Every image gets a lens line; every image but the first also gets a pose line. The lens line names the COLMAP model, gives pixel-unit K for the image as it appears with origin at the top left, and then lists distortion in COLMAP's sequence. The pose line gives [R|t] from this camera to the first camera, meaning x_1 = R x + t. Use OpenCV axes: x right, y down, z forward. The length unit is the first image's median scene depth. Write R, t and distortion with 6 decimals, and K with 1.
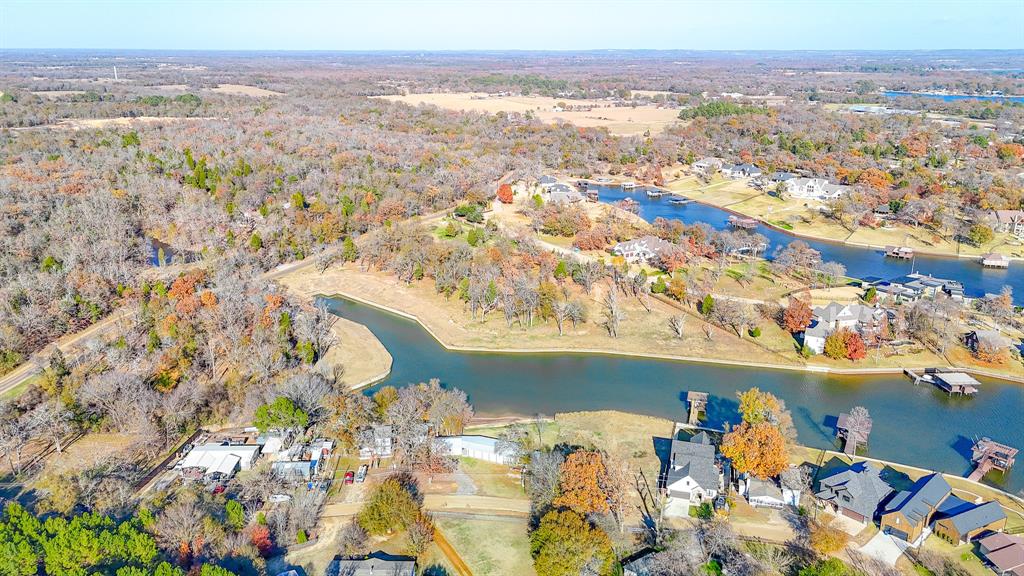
lens RADIAL K [[756.0, 0, 512.0], [0, 756.0, 288.0], [0, 0, 1]] dist [0.106621, -0.127184]
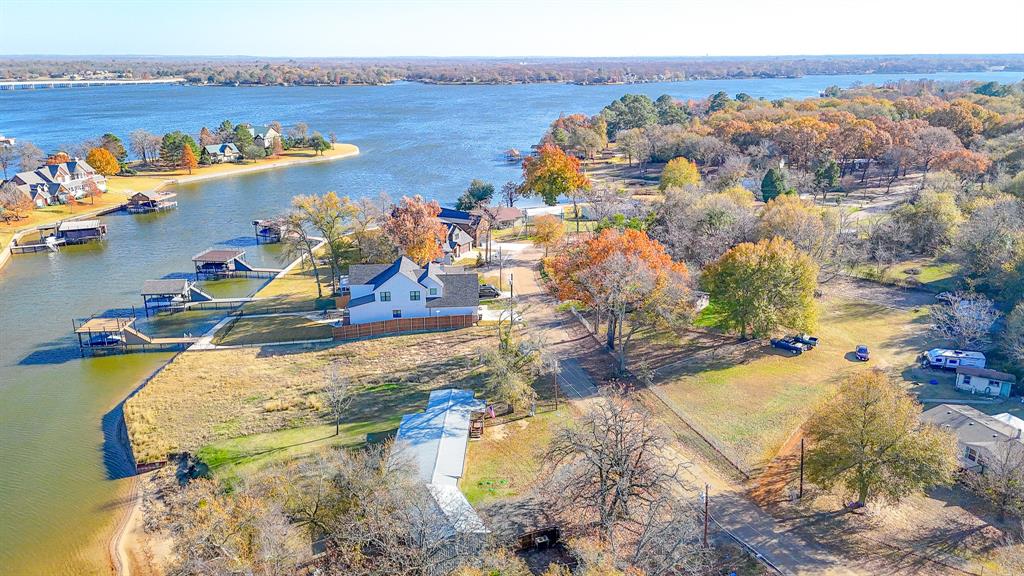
lens RADIAL K [[756.0, 0, 512.0], [0, 756.0, 288.0], [0, 0, 1]] dist [0.106621, -0.127184]
pose [[-0.340721, -0.278637, 0.897926, -0.253977], [0.282327, 0.880669, 0.380412, -0.000139], [-0.896772, 0.383123, -0.221396, 0.699371]]
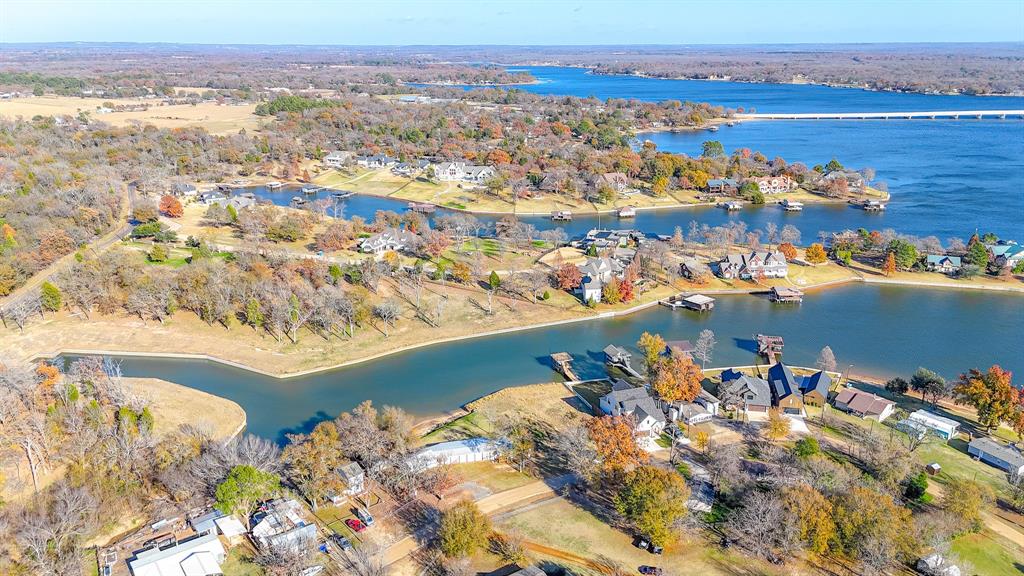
lens RADIAL K [[752.1, 0, 512.0], [0, 752.1, 288.0], [0, 0, 1]] dist [0.113261, -0.148124]
pose [[0.817529, -0.181005, 0.546702, -0.325844], [0.176468, 0.982391, 0.061368, -0.030565], [-0.548183, 0.046305, 0.835075, 0.092931]]
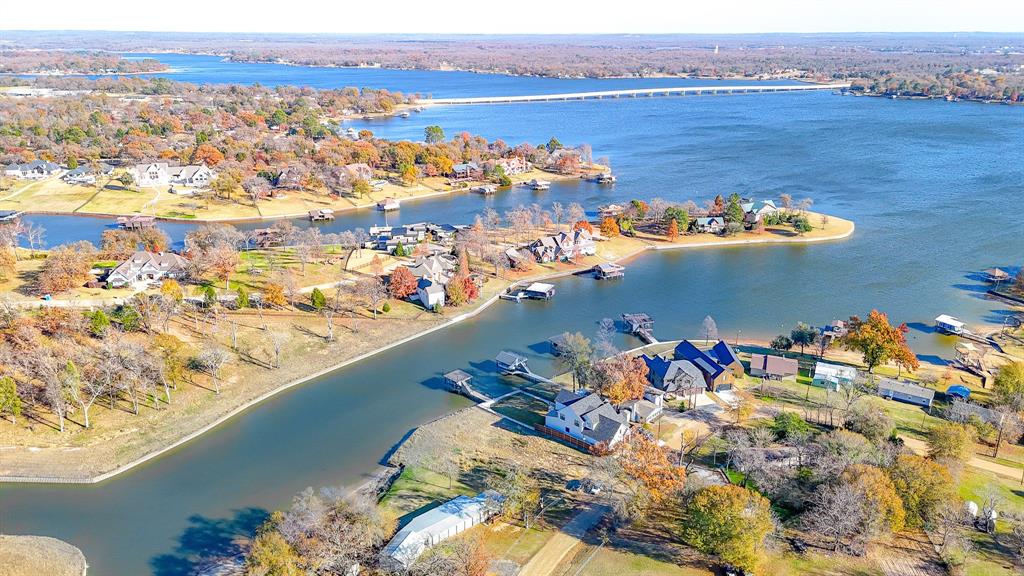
lens RADIAL K [[756.0, 0, 512.0], [0, 756.0, 288.0], [0, 0, 1]] dist [0.106621, -0.127184]
pose [[0.479083, -0.282908, 0.830929, -0.395492], [0.264368, 0.949186, 0.170747, -0.088075], [-0.837012, 0.137869, 0.529531, 0.343142]]
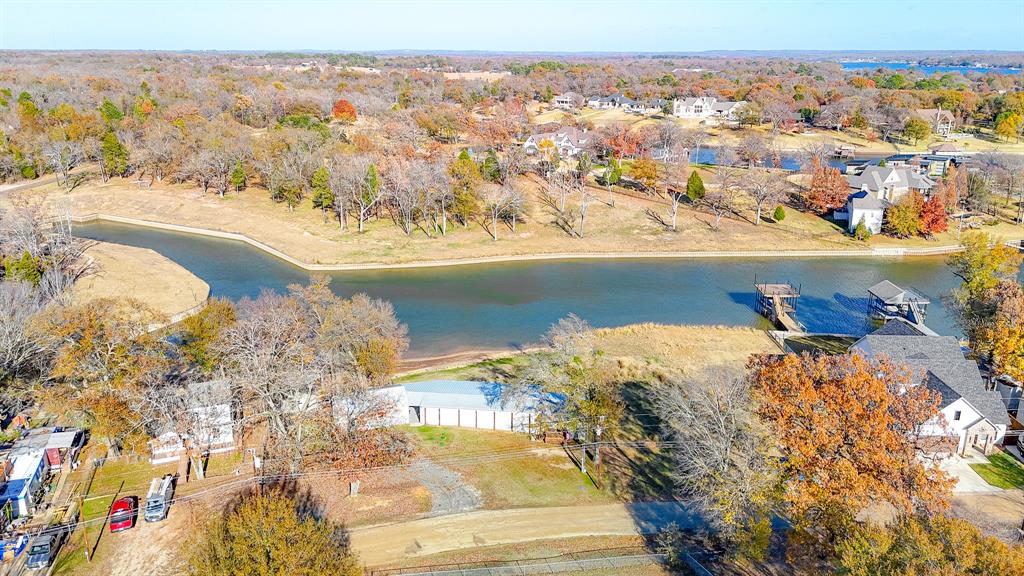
lens RADIAL K [[765.3, 0, 508.2], [0, 765.3, 288.2], [0, 0, 1]] dist [0.100276, -0.112446]
pose [[0.969942, -0.074737, 0.231574, -0.073672], [0.075452, 0.997133, 0.005783, 0.099558], [-0.231342, 0.011864, 0.972800, 0.385869]]
